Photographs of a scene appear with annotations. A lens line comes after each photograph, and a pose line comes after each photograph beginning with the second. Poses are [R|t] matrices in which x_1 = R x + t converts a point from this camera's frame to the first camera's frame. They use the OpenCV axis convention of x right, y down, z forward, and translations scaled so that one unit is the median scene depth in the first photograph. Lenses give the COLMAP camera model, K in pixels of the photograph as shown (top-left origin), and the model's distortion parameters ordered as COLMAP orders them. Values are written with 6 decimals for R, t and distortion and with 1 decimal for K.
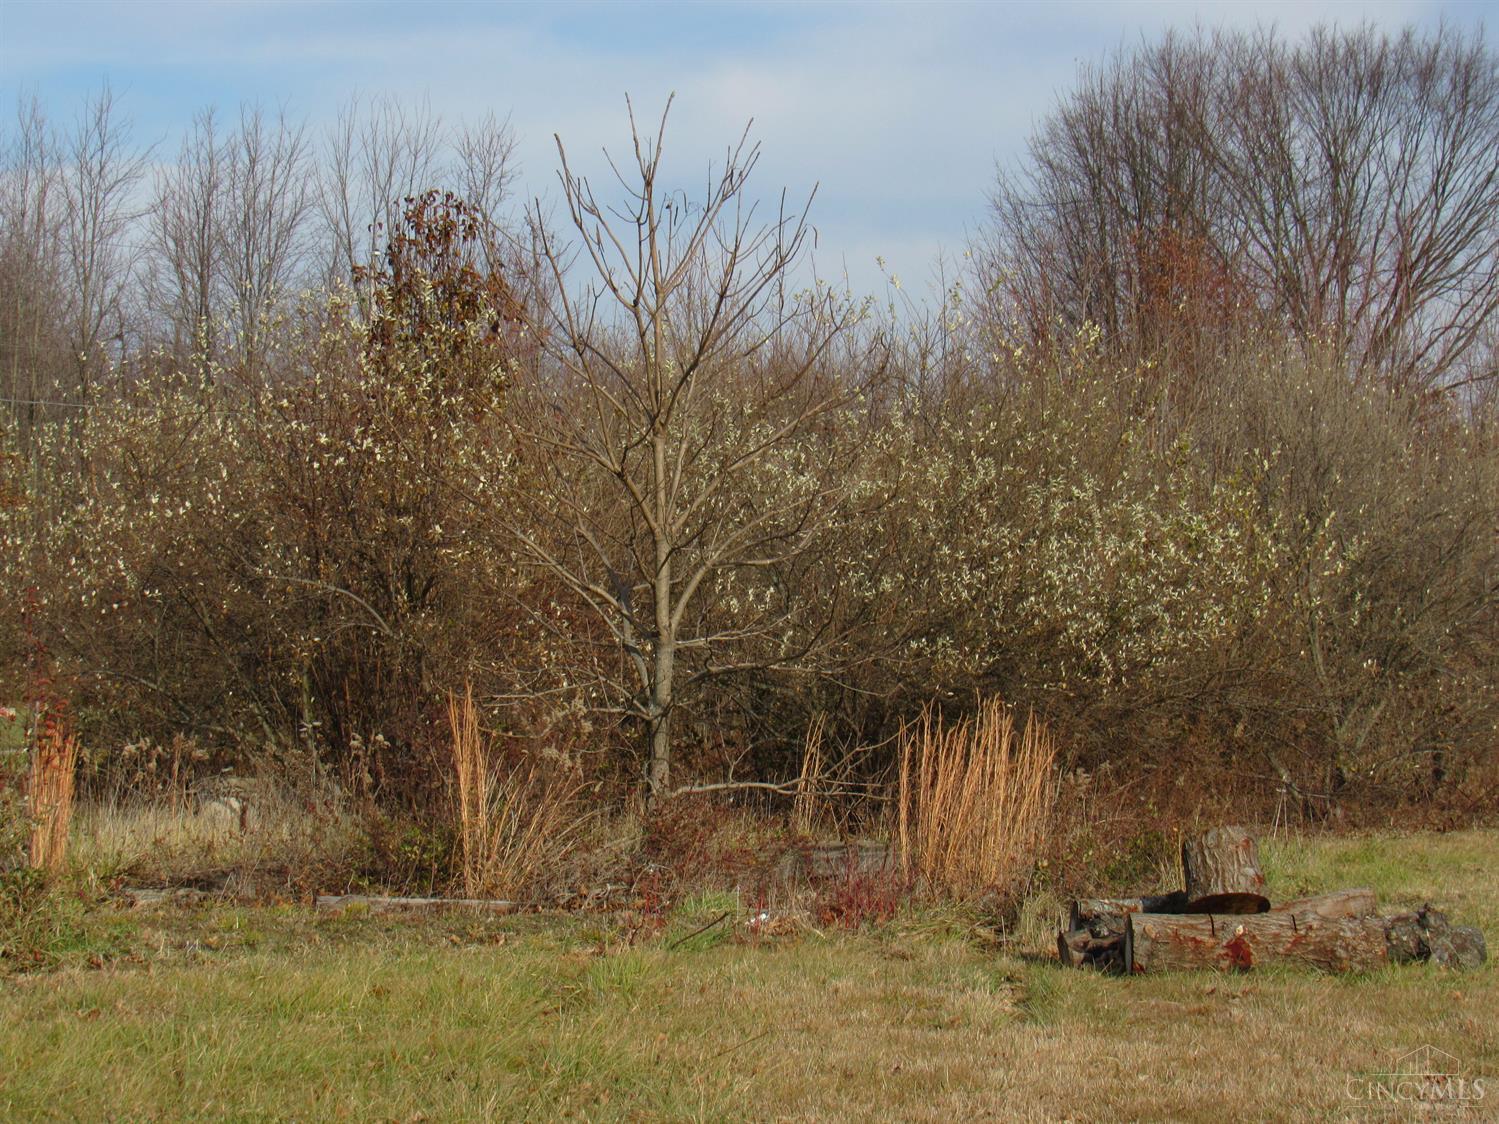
lens RADIAL K [[5120.4, 0, 759.9], [0, 5120.4, 561.5], [0, 0, 1]] dist [0.097559, 0.000000]
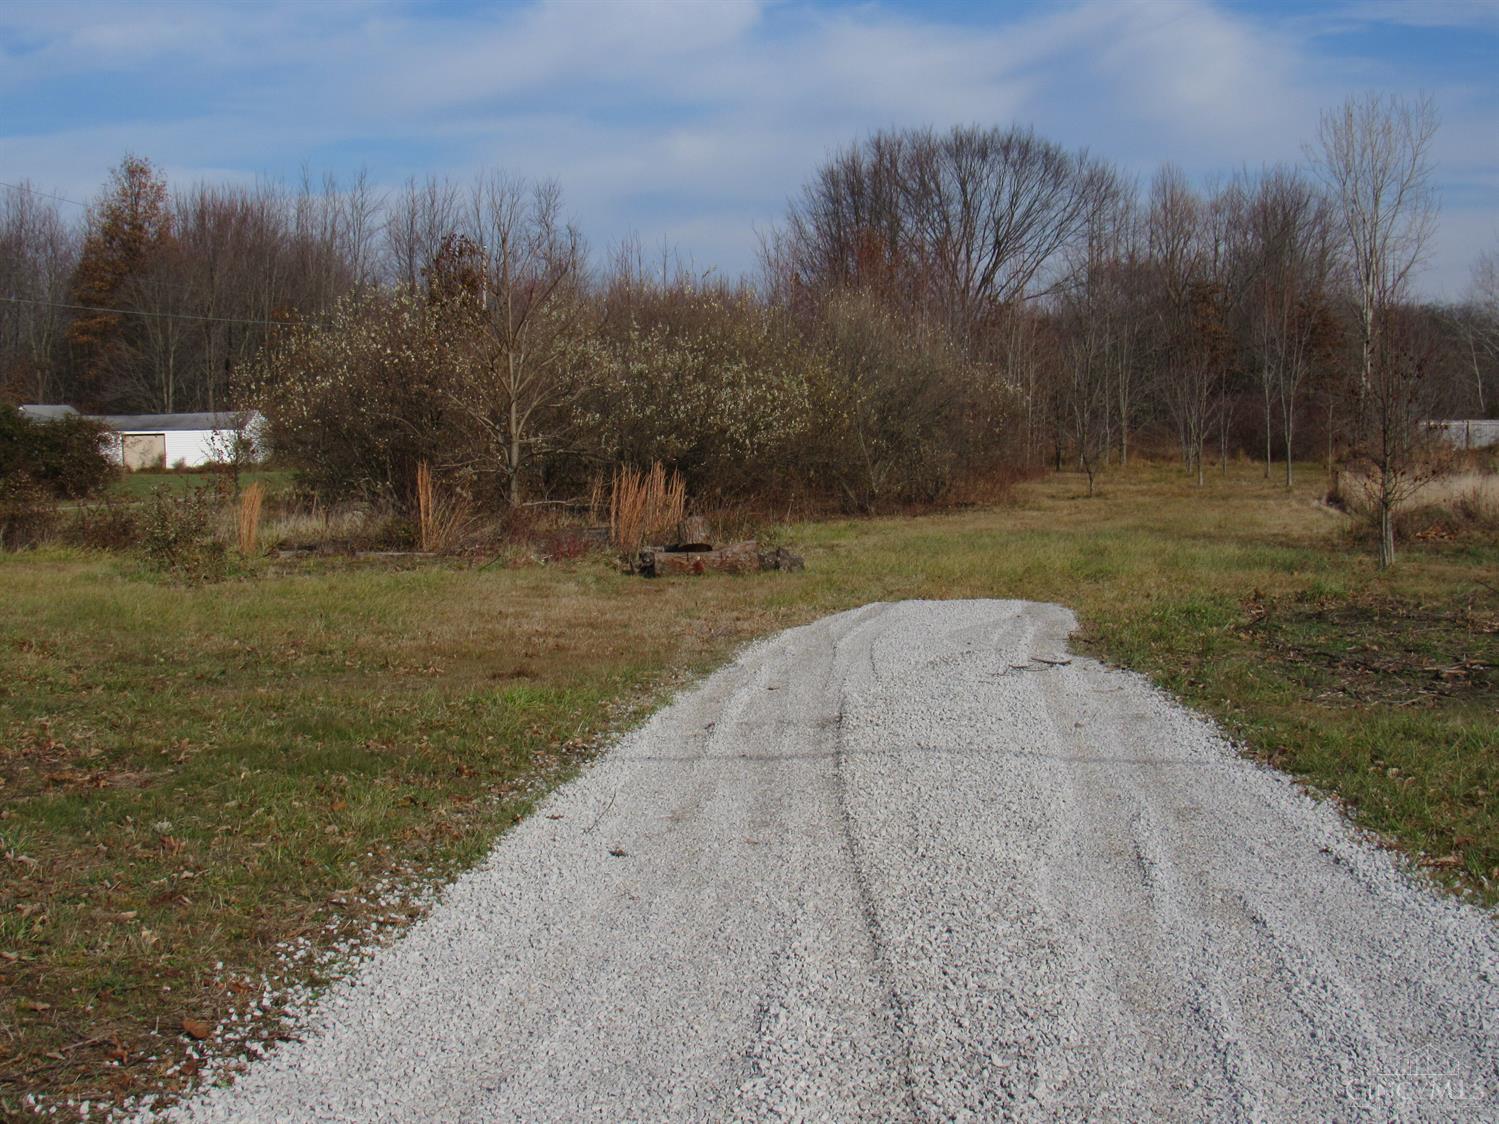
lens RADIAL K [[2577.3, 0, 738.3], [0, 2577.3, 566.2], [0, 0, 1]] dist [-0.039860, 0.000000]
pose [[0.999855, -0.016980, 0.001089, 0.080186], [0.016863, 0.997434, 0.069583, -0.007039], [-0.002267, -0.069555, 0.997576, -0.165227]]
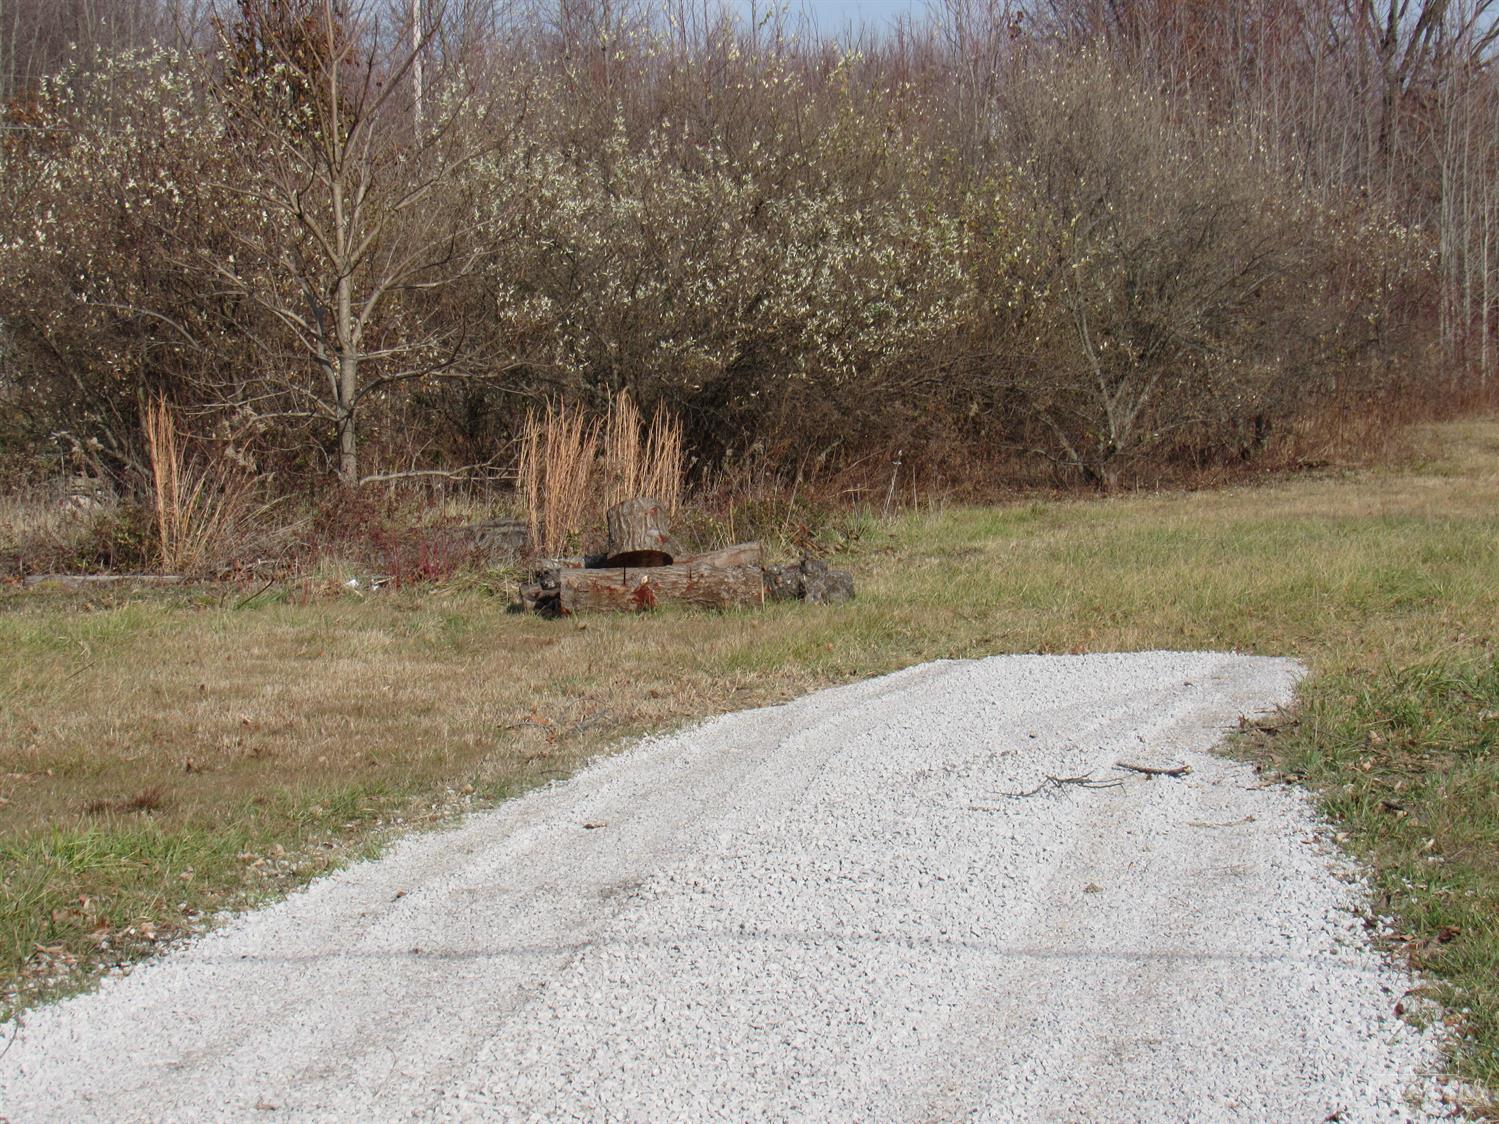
lens RADIAL K [[5120.4, 0, 745.9], [0, 5120.4, 561.8], [0, 0, 1]] dist [0.097559, 0.000000]
pose [[0.998456, -0.029888, -0.046818, 0.128037], [0.032764, 0.997543, 0.061917, -0.007028], [0.044852, -0.063356, 0.996983, -0.185073]]
